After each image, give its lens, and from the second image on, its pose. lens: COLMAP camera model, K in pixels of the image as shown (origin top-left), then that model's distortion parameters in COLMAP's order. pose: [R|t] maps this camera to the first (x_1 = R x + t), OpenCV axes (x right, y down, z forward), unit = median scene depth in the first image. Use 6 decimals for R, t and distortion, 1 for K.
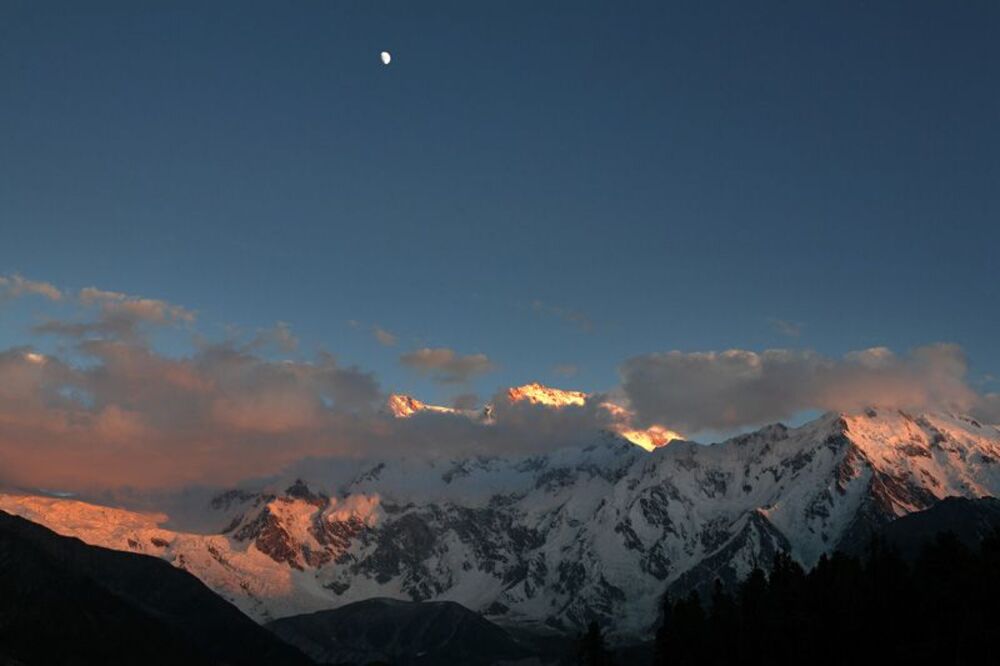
lens RADIAL K [[1268.8, 0, 500.0], [0, 1268.8, 333.0], [0, 0, 1]] dist [-0.036952, 0.021660]
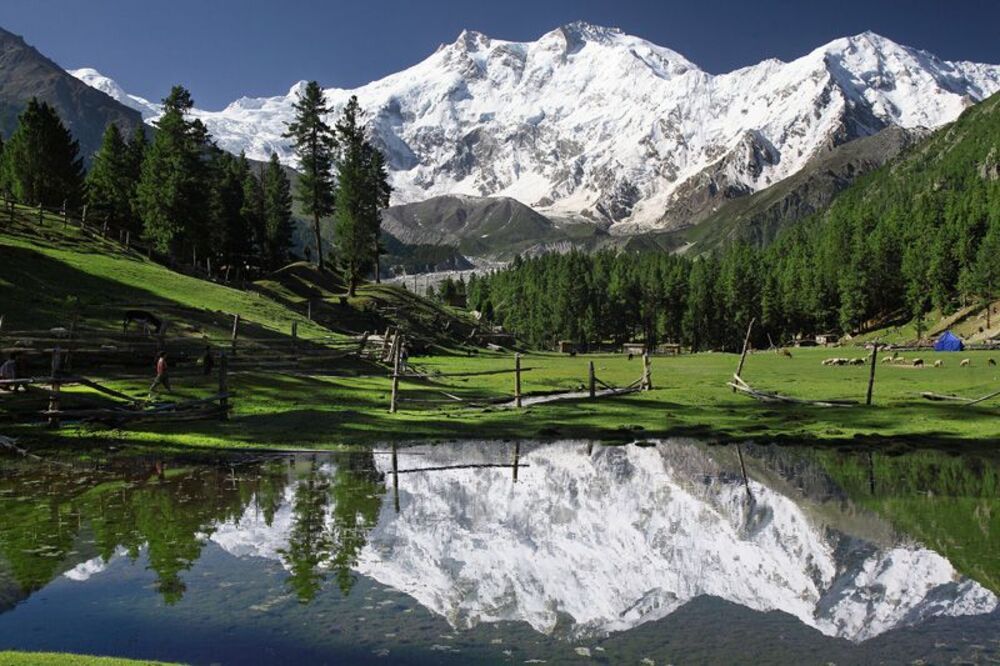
lens RADIAL K [[1002.6, 0, 500.0], [0, 1002.6, 333.0], [0, 0, 1]] dist [-0.074070, 0.088564]
pose [[0.998425, 0.020065, -0.052383, 0.007442], [-0.000961, 0.939815, 0.341683, -0.008758], [0.056086, -0.341094, 0.938354, -0.021529]]
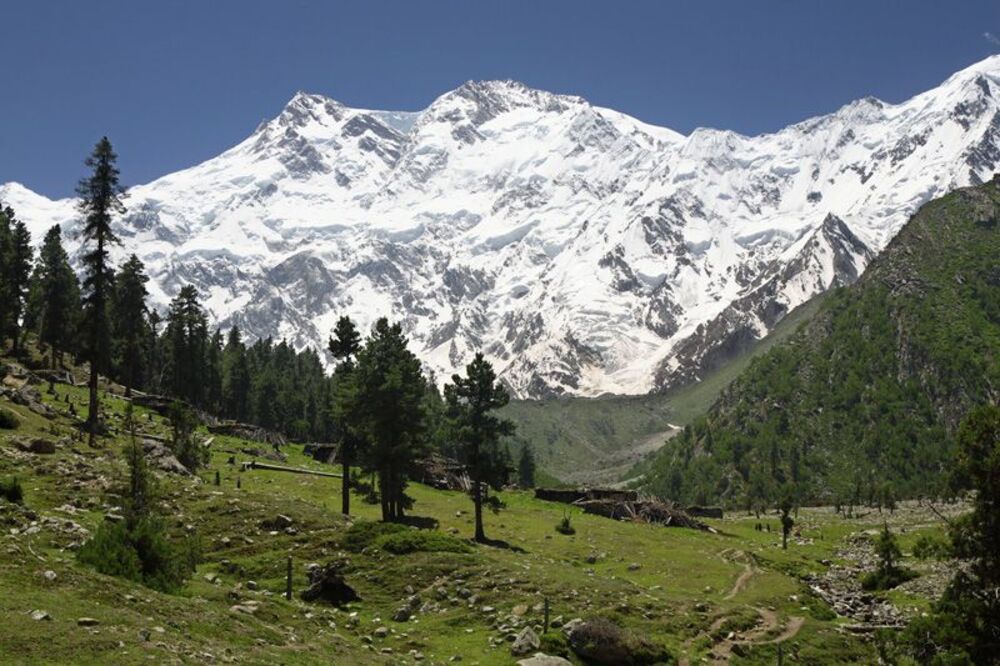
lens RADIAL K [[1442.1, 0, 486.8], [0, 1442.1, 335.1], [0, 0, 1]] dist [-0.015370, 0.209616]
pose [[0.999399, 0.009673, -0.033288, 0.058128], [-0.004569, 0.988658, 0.150116, 0.081563], [0.034363, -0.149874, 0.988108, 0.283018]]
